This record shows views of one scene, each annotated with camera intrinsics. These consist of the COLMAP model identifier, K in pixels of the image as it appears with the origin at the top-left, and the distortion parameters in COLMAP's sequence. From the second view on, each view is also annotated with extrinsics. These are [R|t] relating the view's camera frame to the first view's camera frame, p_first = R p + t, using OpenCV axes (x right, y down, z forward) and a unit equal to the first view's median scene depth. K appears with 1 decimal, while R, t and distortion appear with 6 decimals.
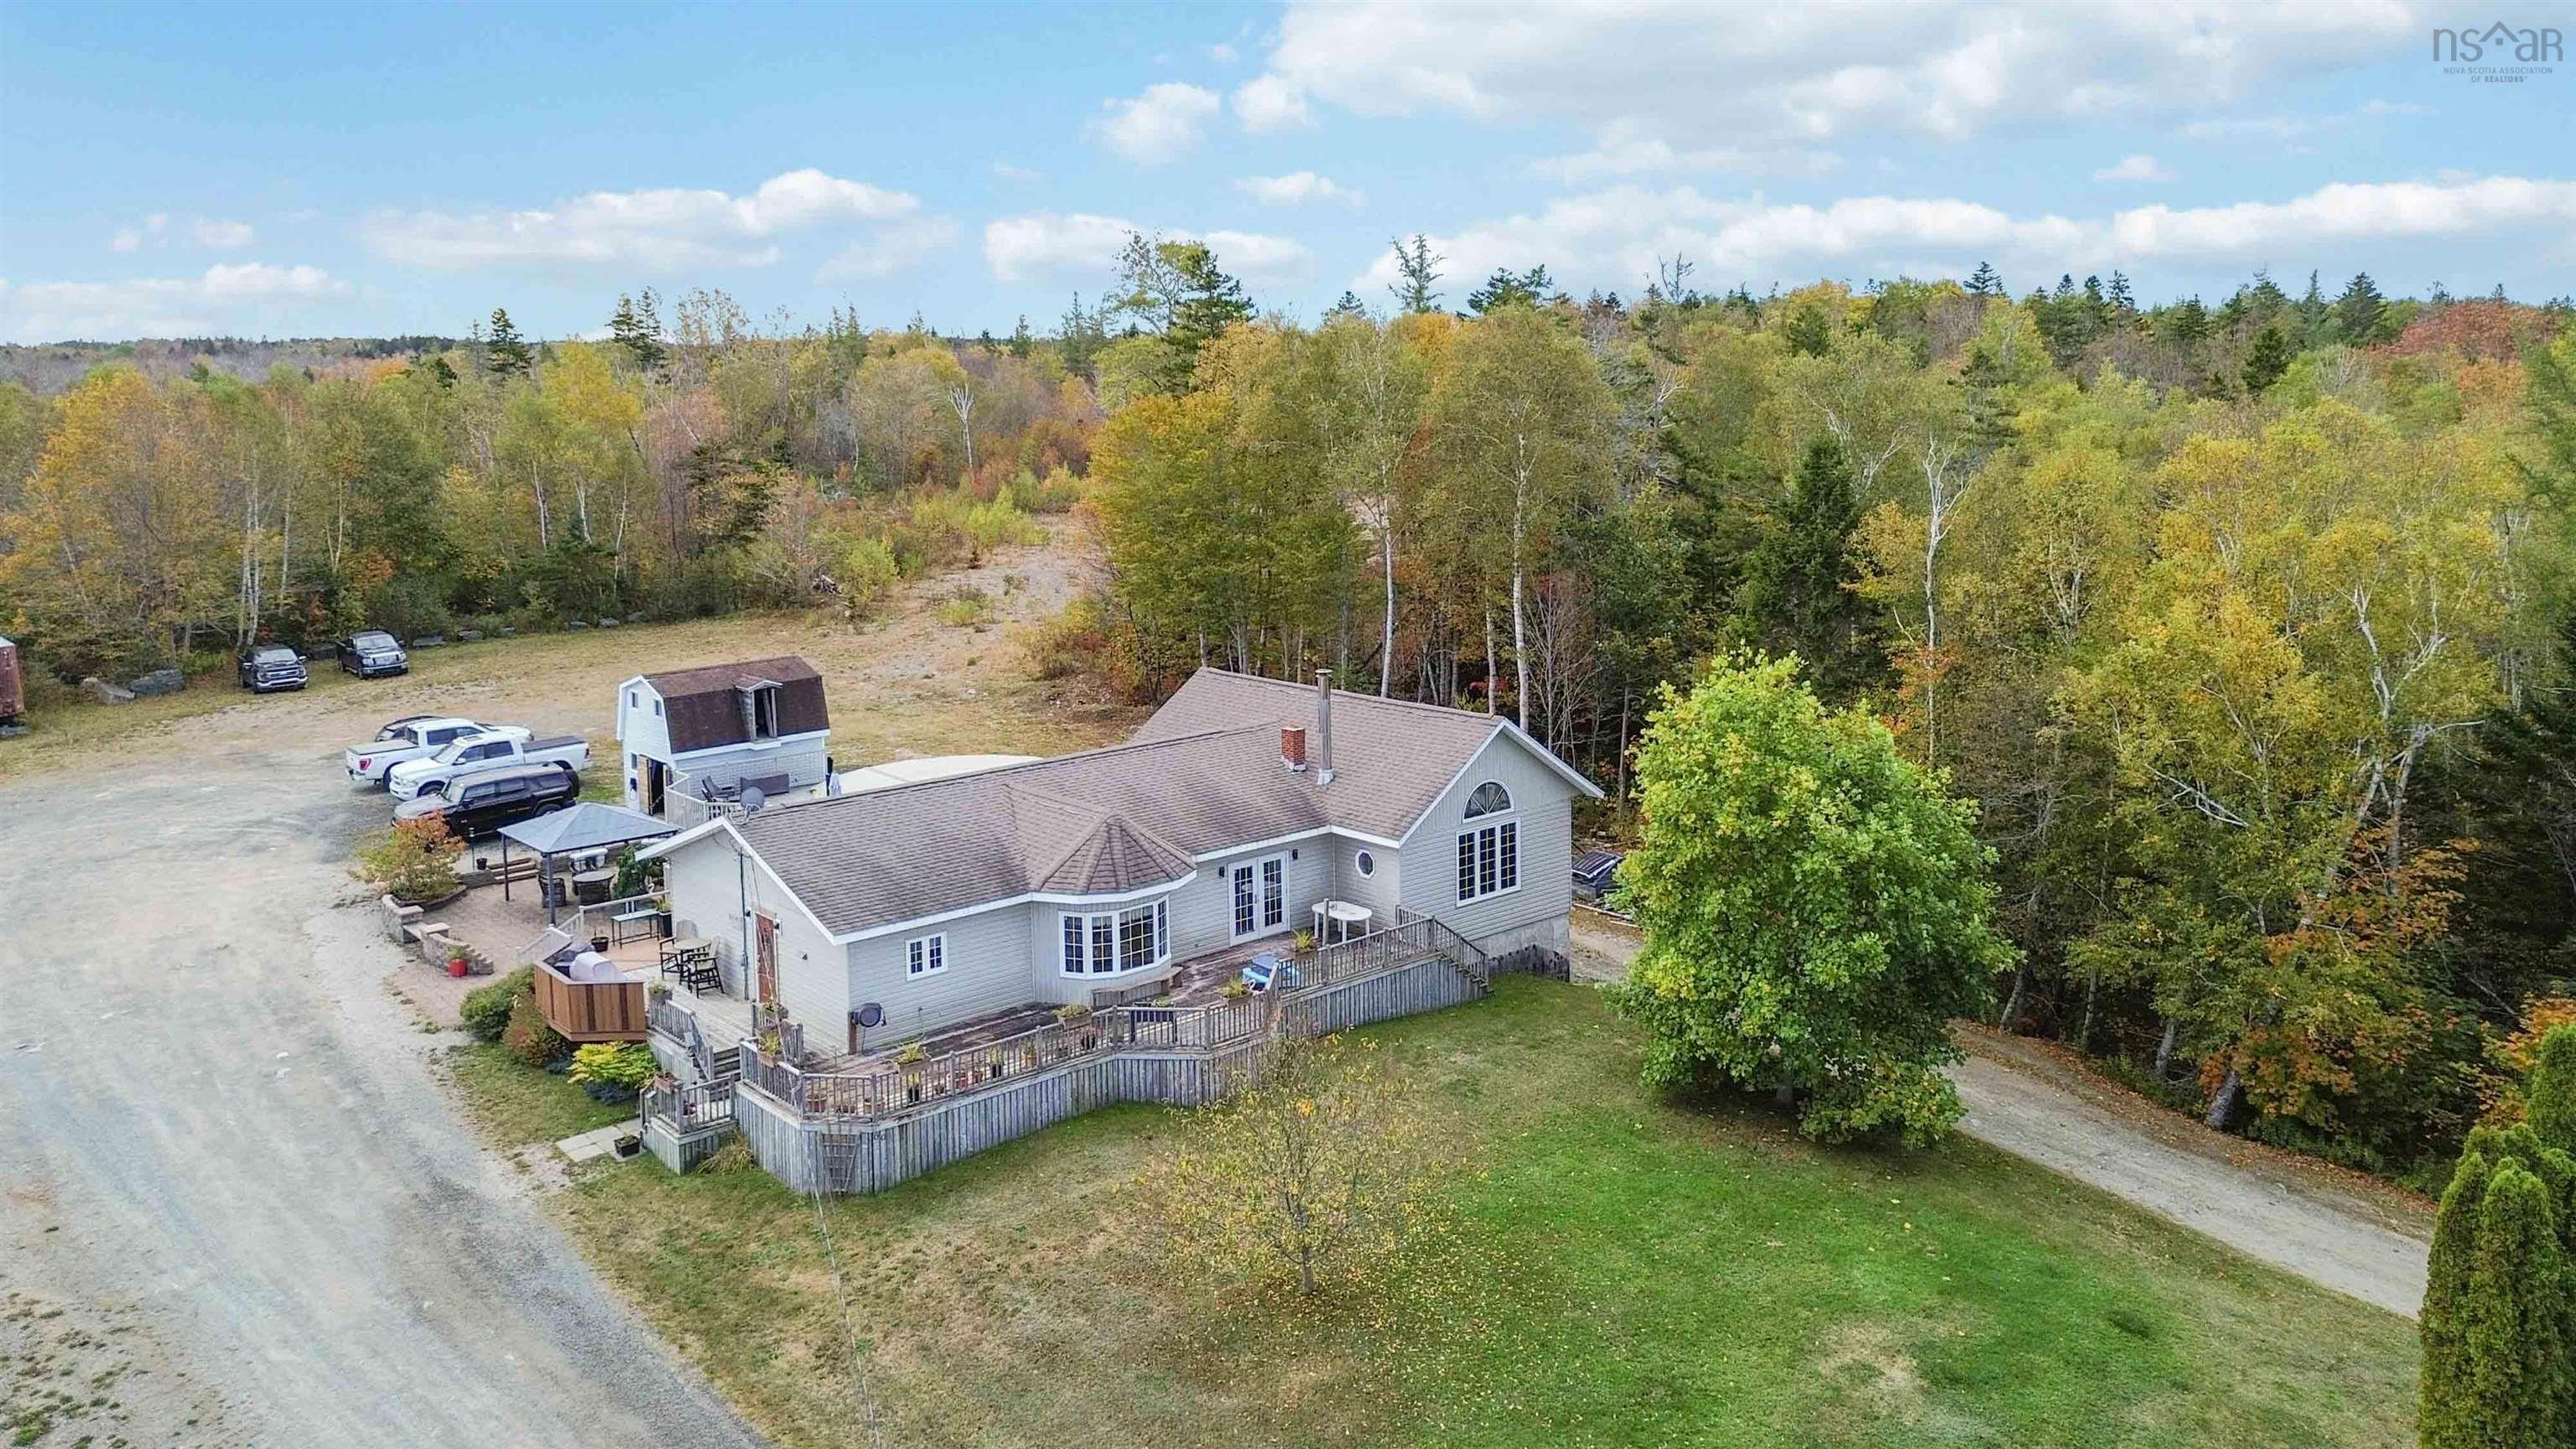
lens RADIAL K [[1904.2, 0, 1288.0], [0, 1904.2, 724.5], [0, 0, 1]] dist [0.084614, -0.086347]
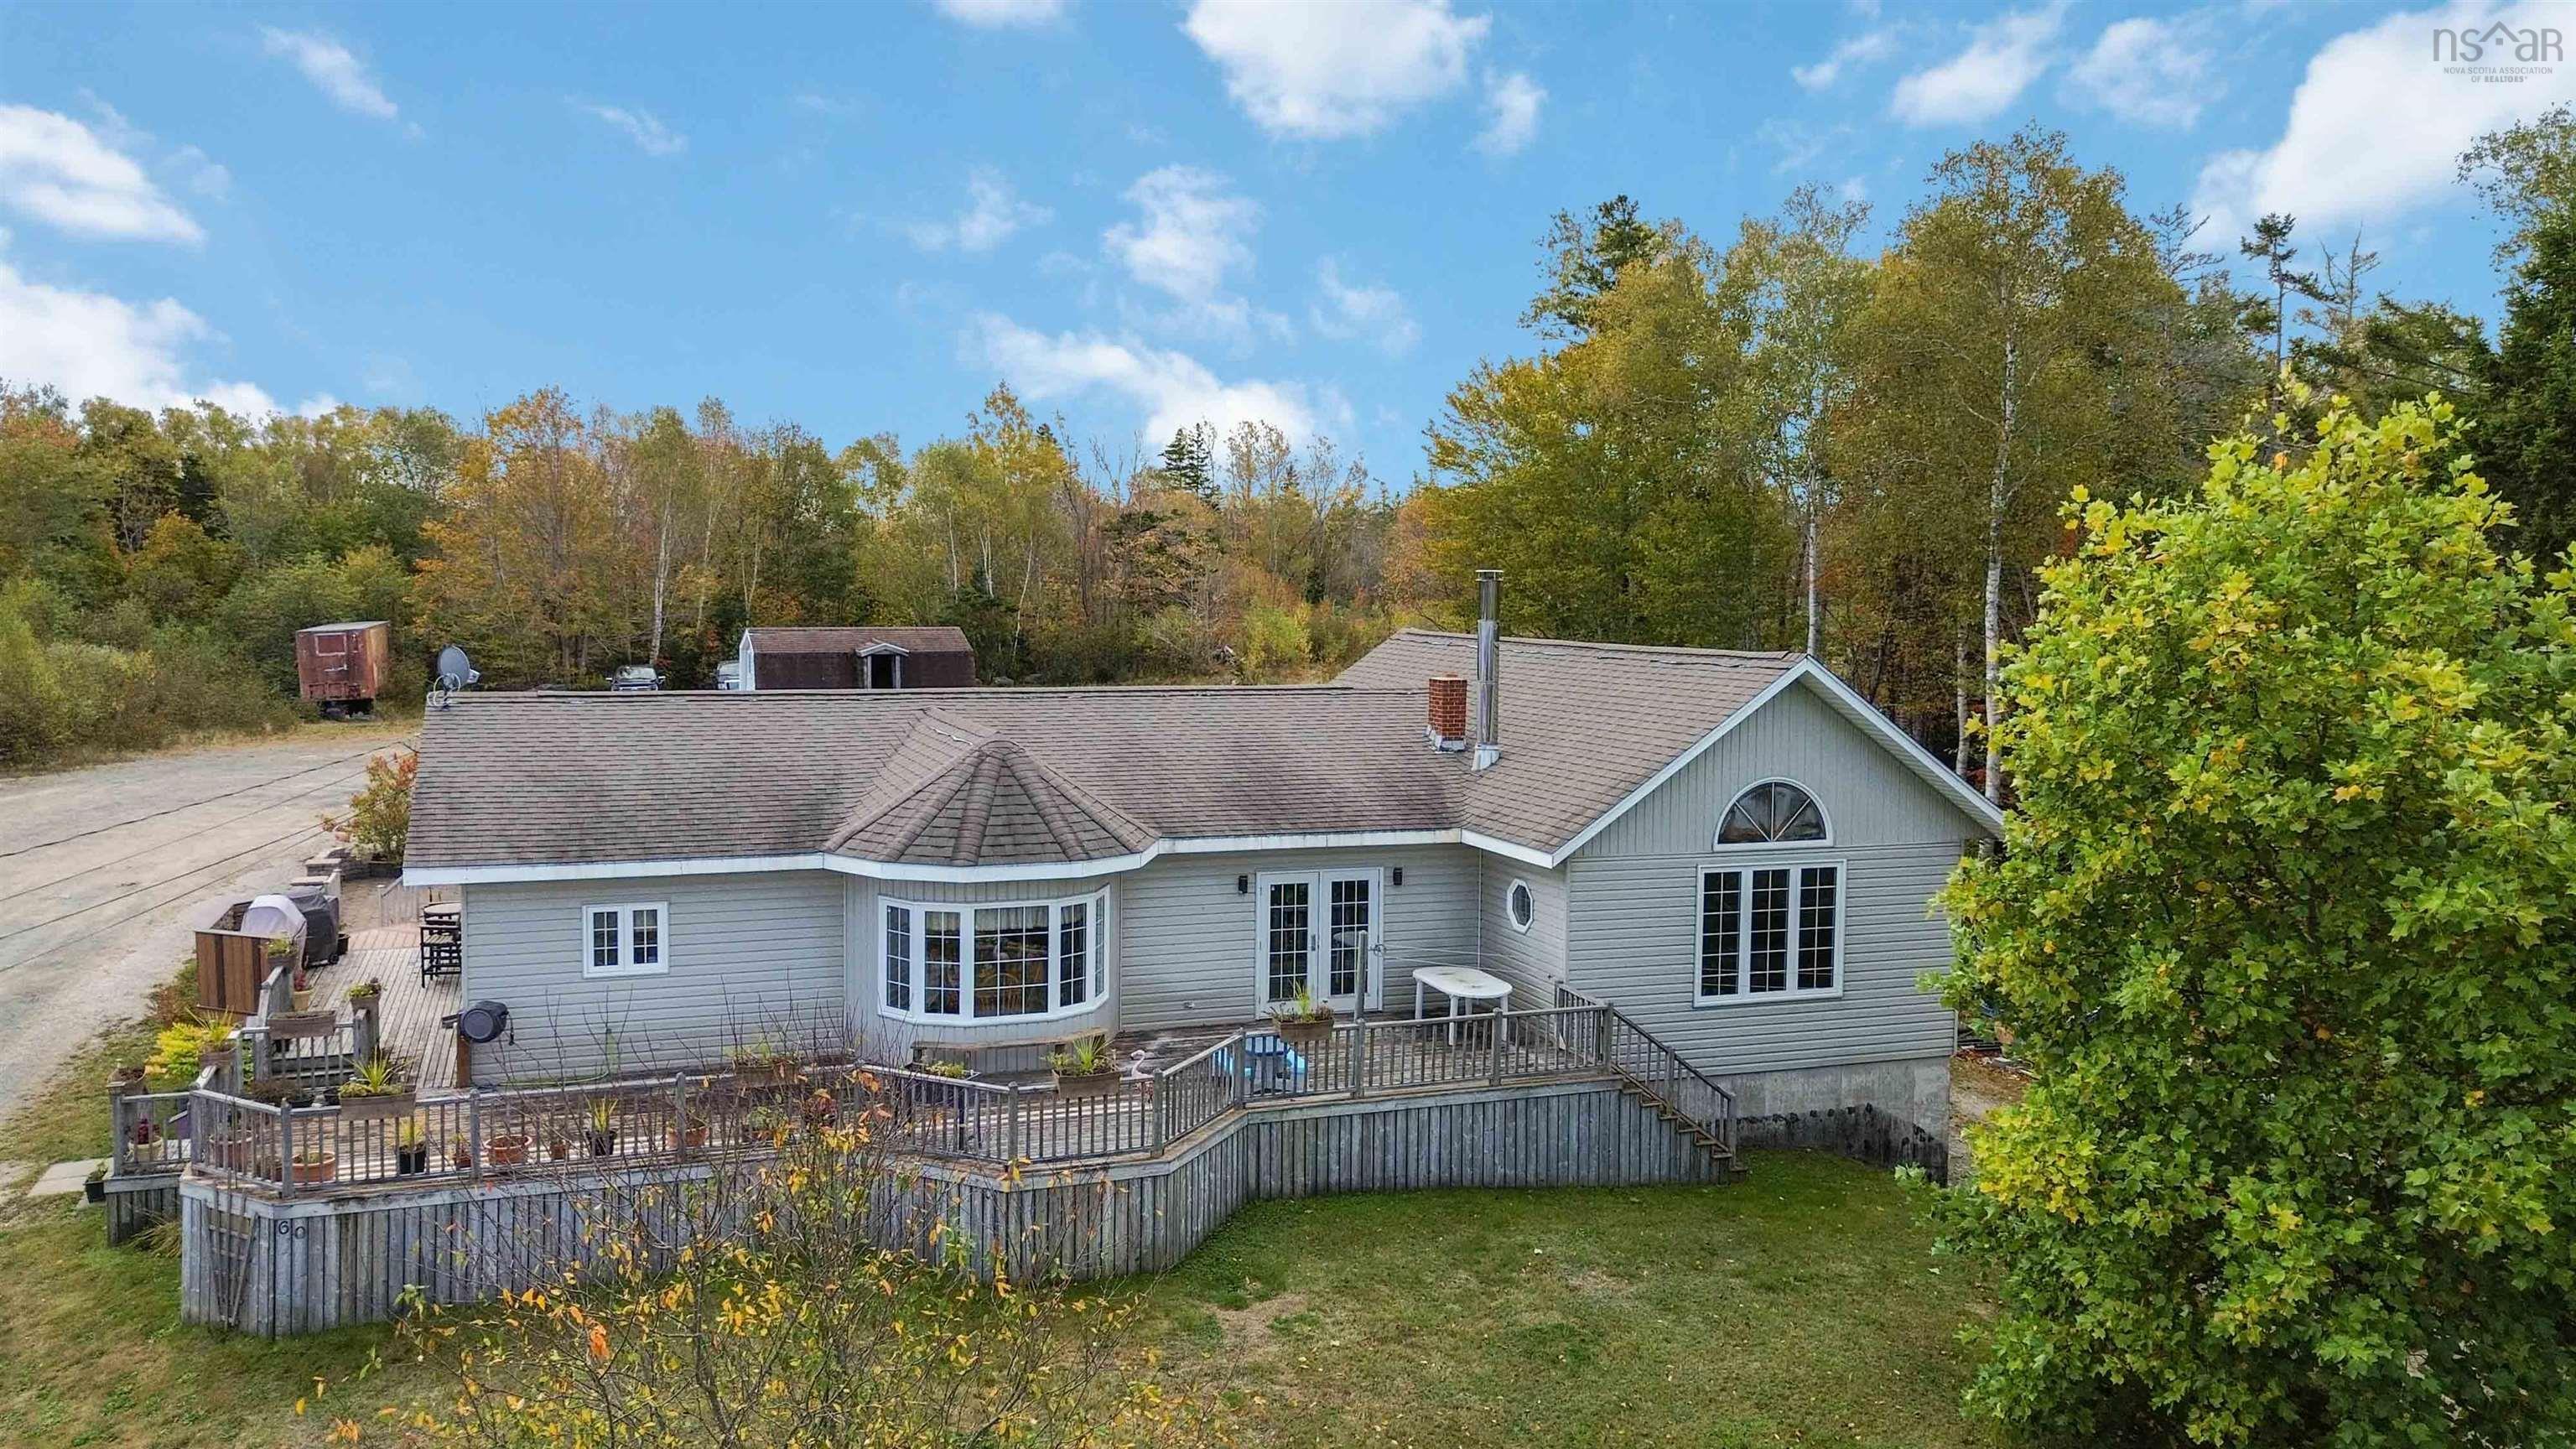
lens RADIAL K [[1847.0, 0, 1179.4], [0, 1847.0, 744.0], [0, 0, 1]] dist [0.037021, -0.002840]
pose [[0.928435, 0.063629, -0.366006, 0.149472], [-0.095399, 0.993020, -0.069361, 0.077064], [0.359038, 0.099314, 0.928024, 0.483431]]
